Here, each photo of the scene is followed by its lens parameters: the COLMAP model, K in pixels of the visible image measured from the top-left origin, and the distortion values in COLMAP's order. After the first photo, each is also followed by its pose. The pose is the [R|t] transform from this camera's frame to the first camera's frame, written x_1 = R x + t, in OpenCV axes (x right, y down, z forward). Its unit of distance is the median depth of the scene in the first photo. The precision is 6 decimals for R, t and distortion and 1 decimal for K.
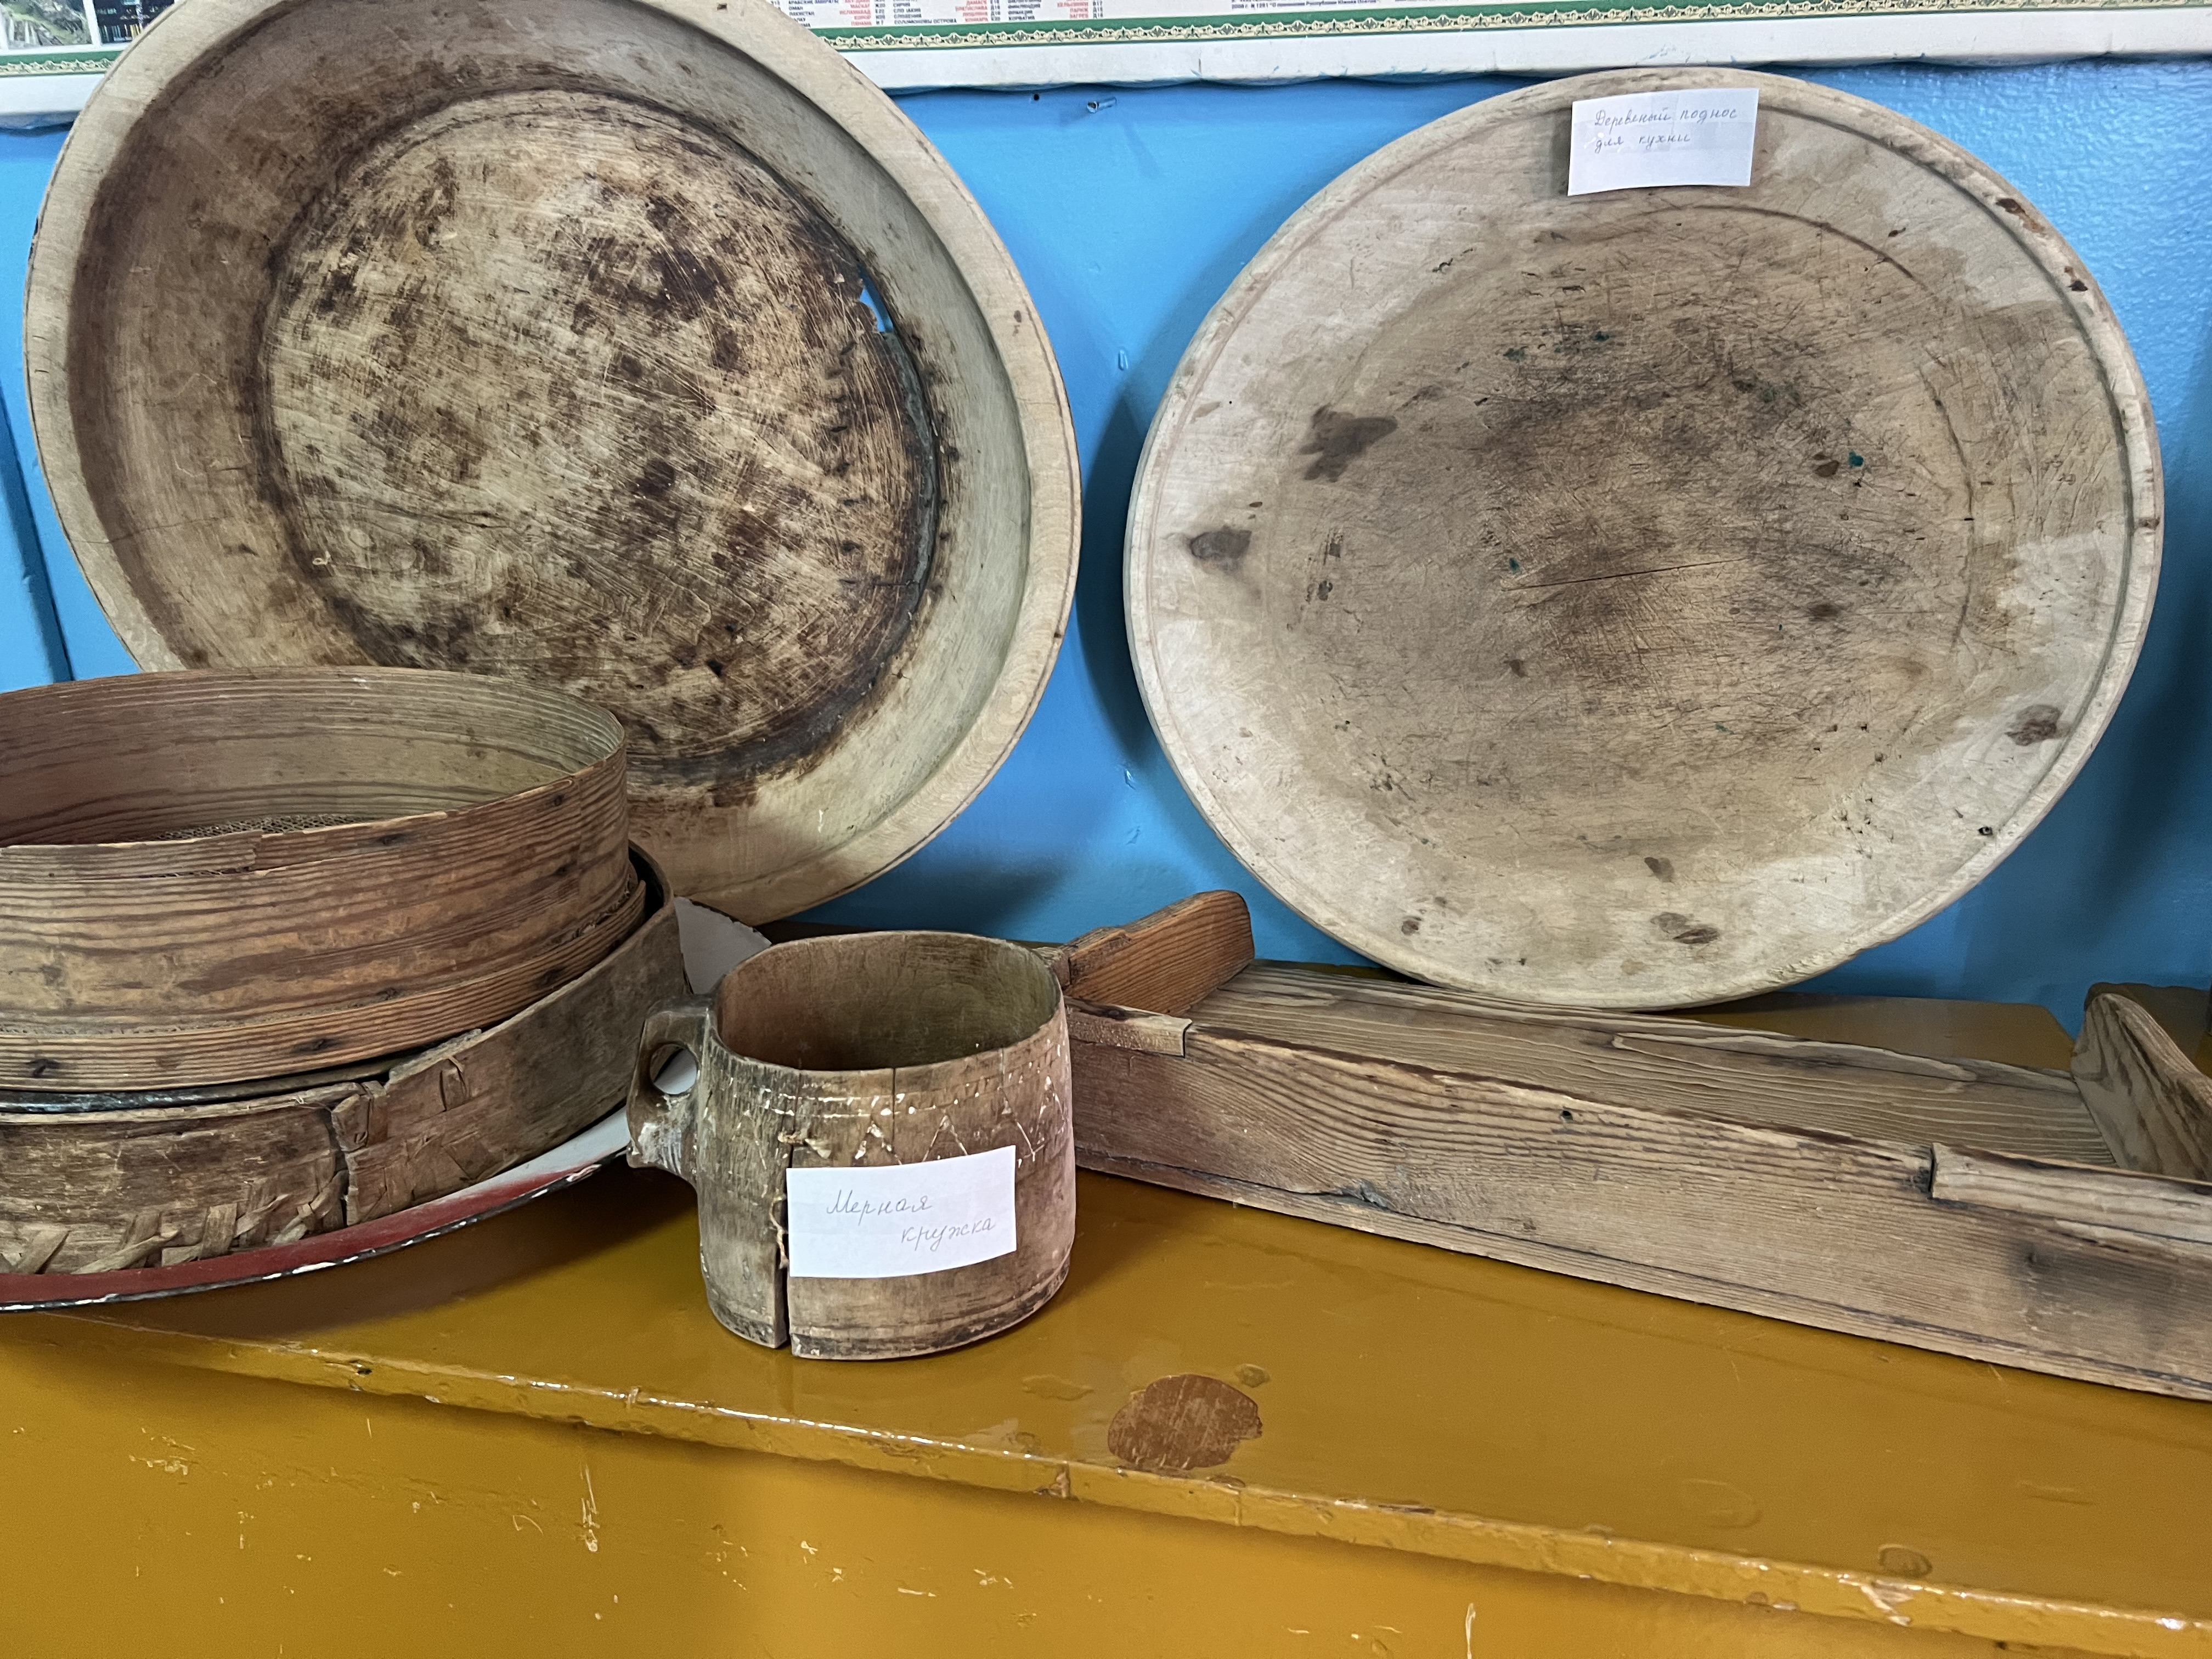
lens RADIAL K [[1675.4, 0, 1112.2], [0, 1675.4, 823.2], [0, 0, 1]] dist [0.024996, -0.023584]
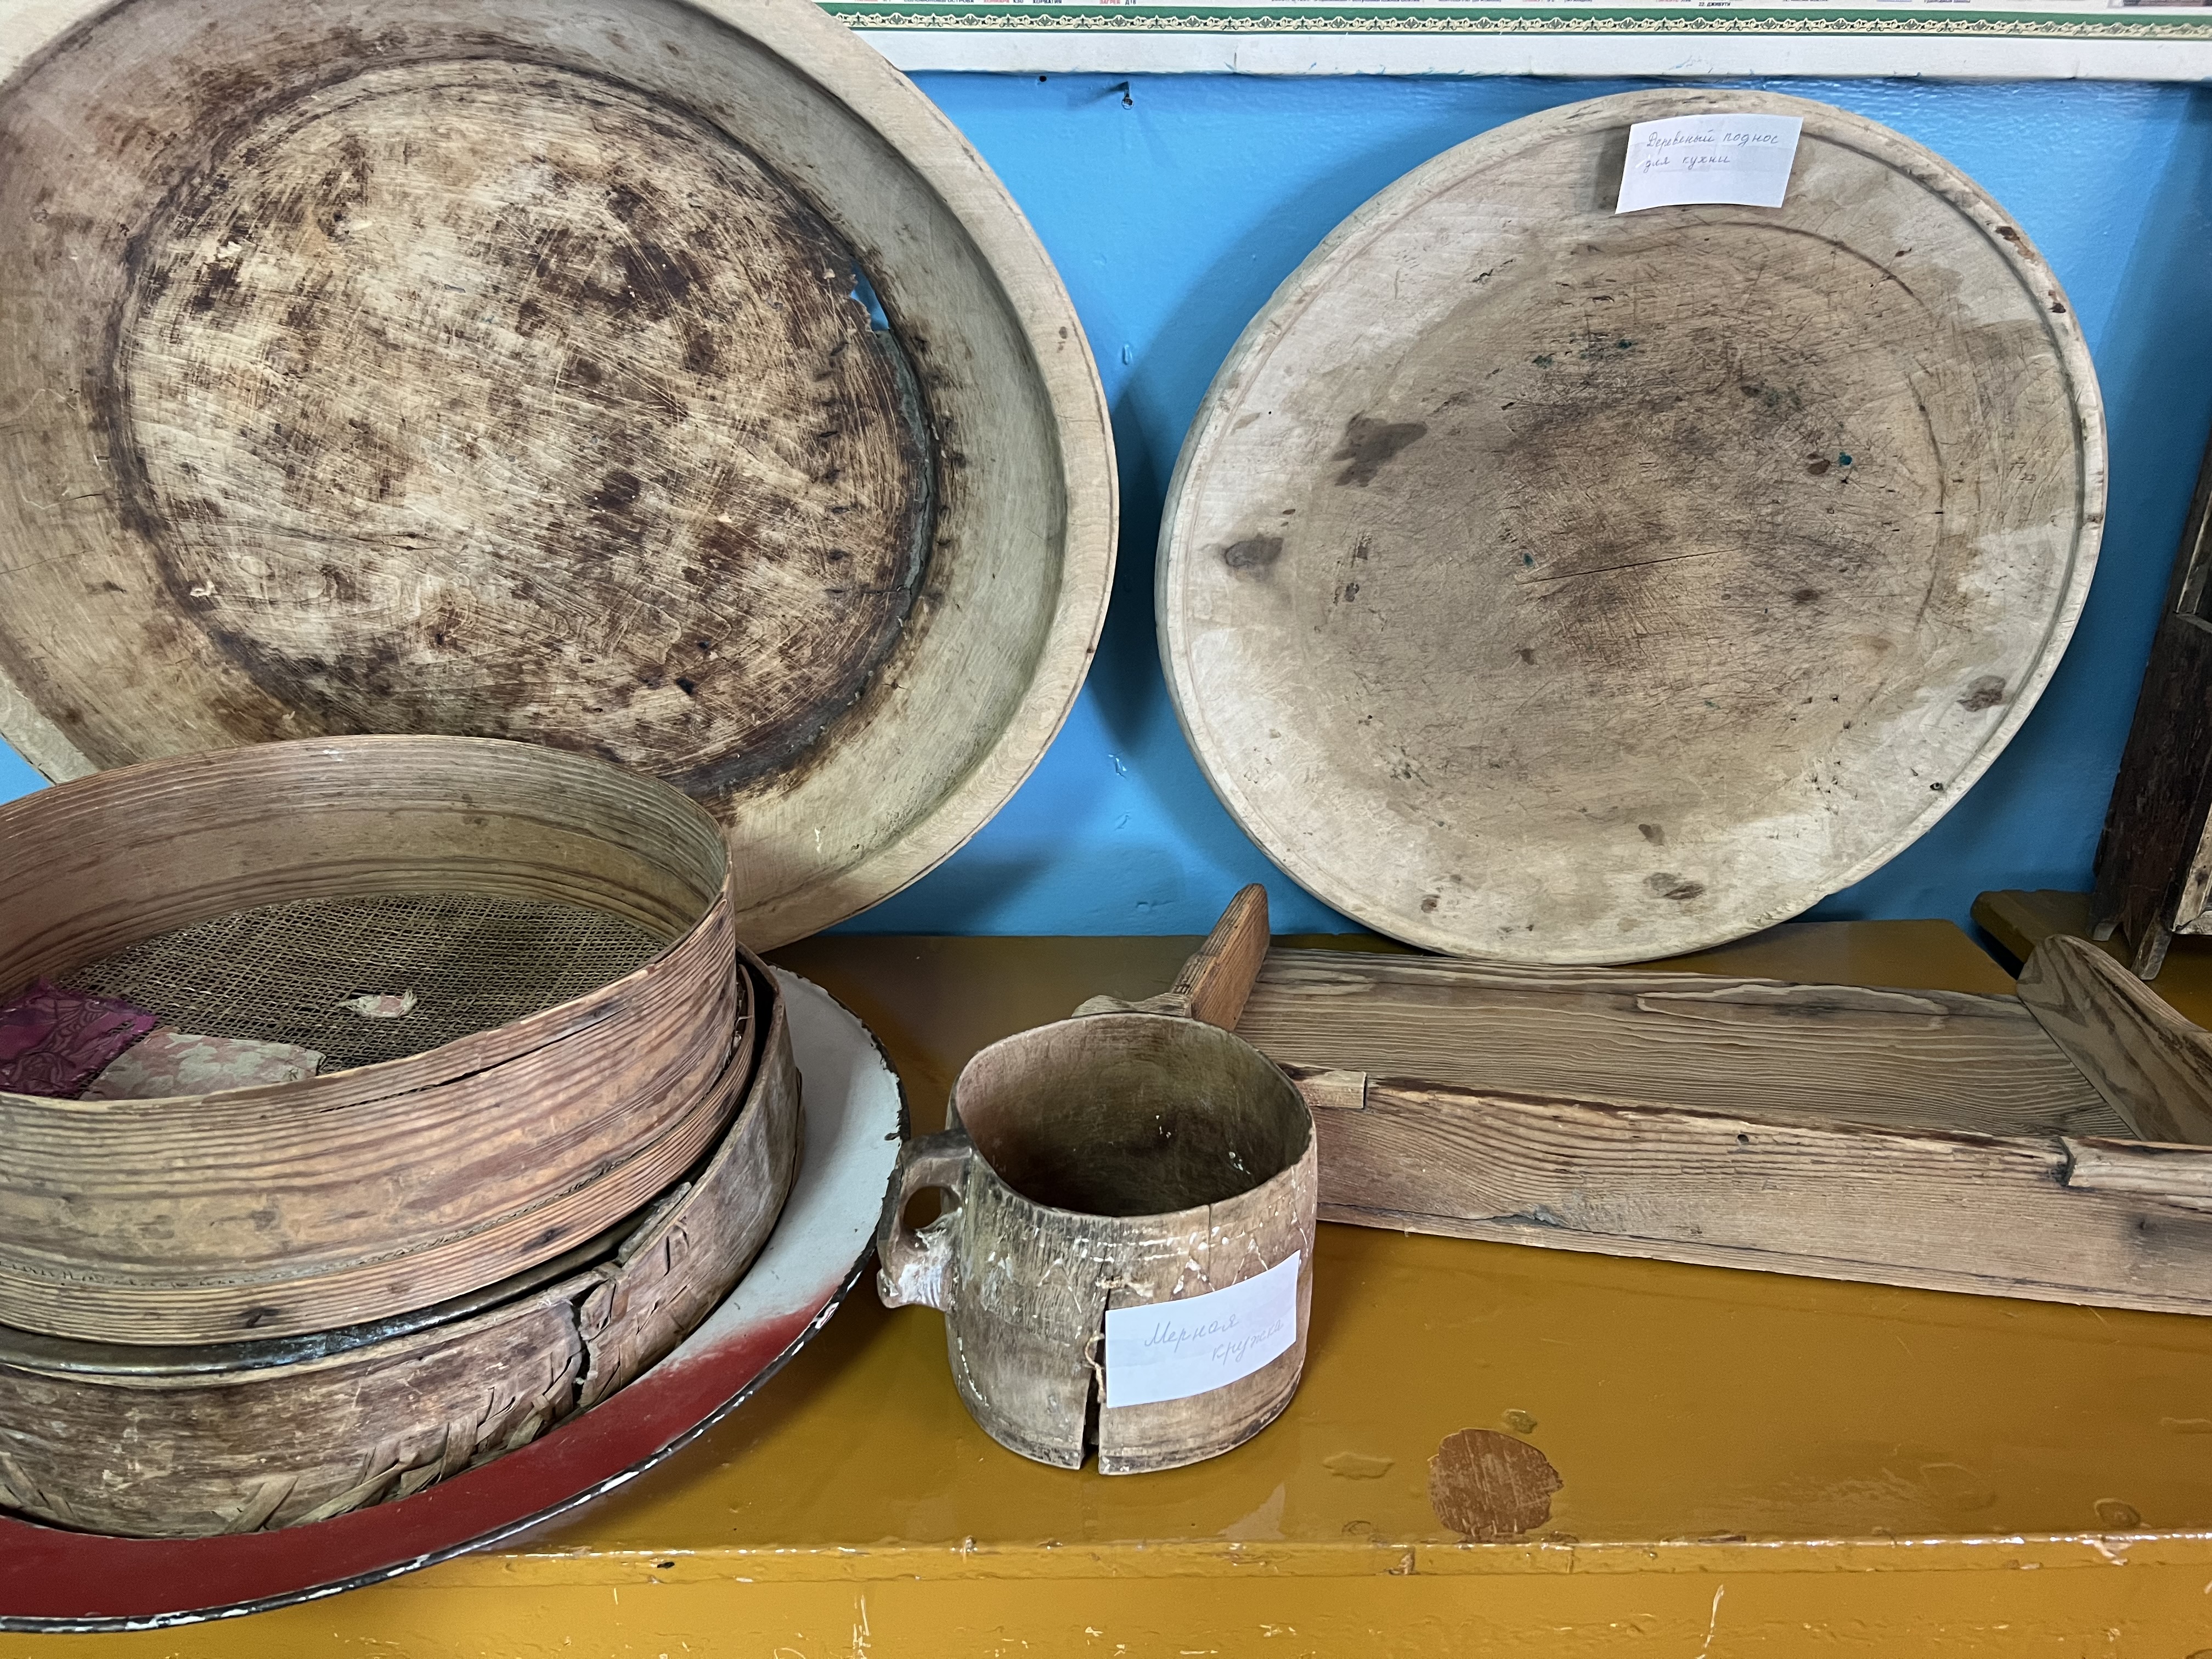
lens RADIAL K [[1675.4, 0, 1100.2], [0, 1675.4, 835.6], [0, 0, 1]] dist [0.024996, -0.023584]
pose [[0.969654, -0.091130, 0.226864, -0.278415], [0.060390, 0.988457, 0.138943, -0.151310], [-0.236907, -0.121026, 0.963965, 0.043354]]
